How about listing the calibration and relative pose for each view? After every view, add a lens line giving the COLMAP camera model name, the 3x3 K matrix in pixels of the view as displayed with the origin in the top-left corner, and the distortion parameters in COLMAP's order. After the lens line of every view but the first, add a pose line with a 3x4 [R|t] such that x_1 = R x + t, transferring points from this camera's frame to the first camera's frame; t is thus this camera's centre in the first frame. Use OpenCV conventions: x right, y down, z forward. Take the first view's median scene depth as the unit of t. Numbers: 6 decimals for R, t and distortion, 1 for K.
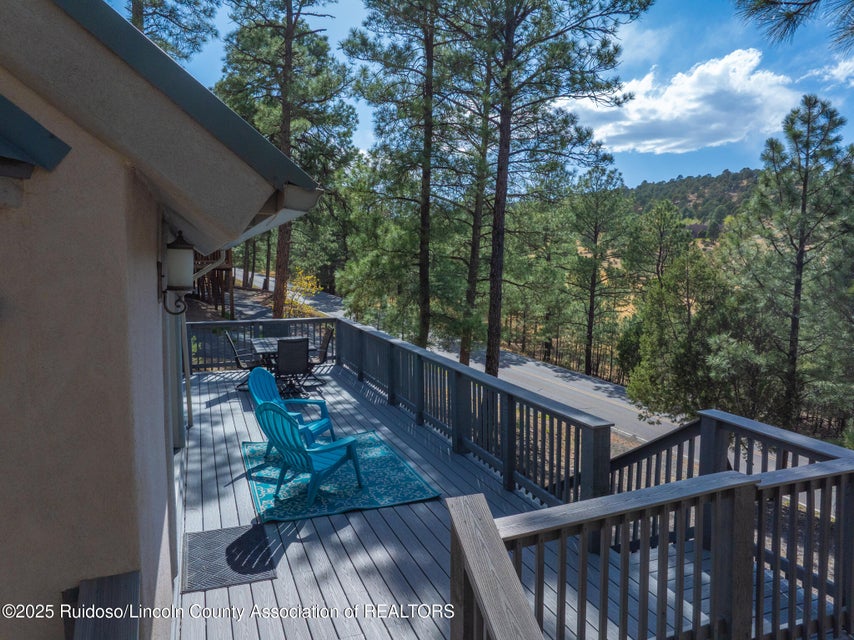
lens RADIAL K [[611.9, 0, 427.0], [0, 611.9, 320.0], [0, 0, 1]] dist [-0.044052, 0.003551]
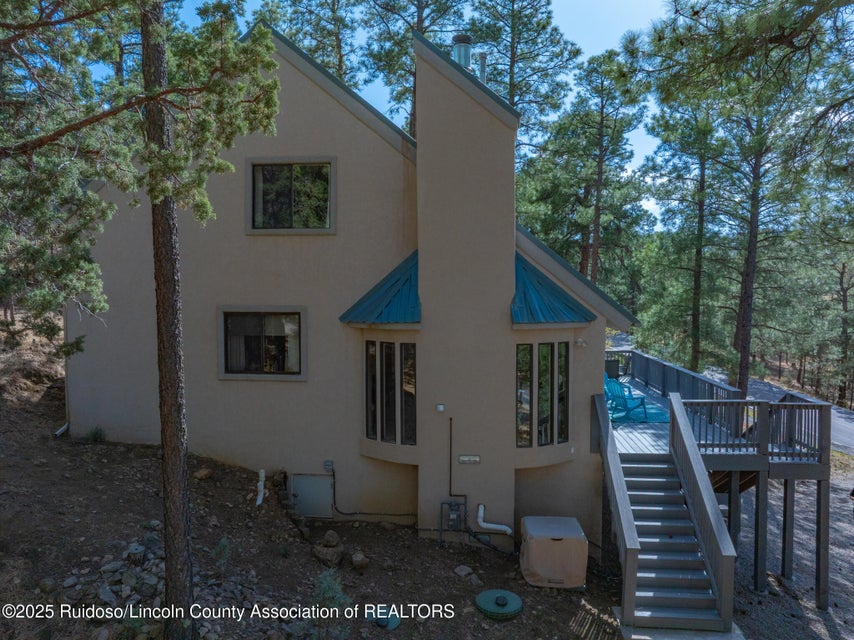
lens RADIAL K [[625.9, 0, 436.0], [0, 625.9, 332.4], [0, 0, 1]] dist [-0.057010, 0.001317]
pose [[0.907721, 0.028263, -0.418621, 0.053917], [-0.042388, 0.998801, -0.024479, 0.007344], [0.417427, 0.039965, 0.907831, -0.549704]]
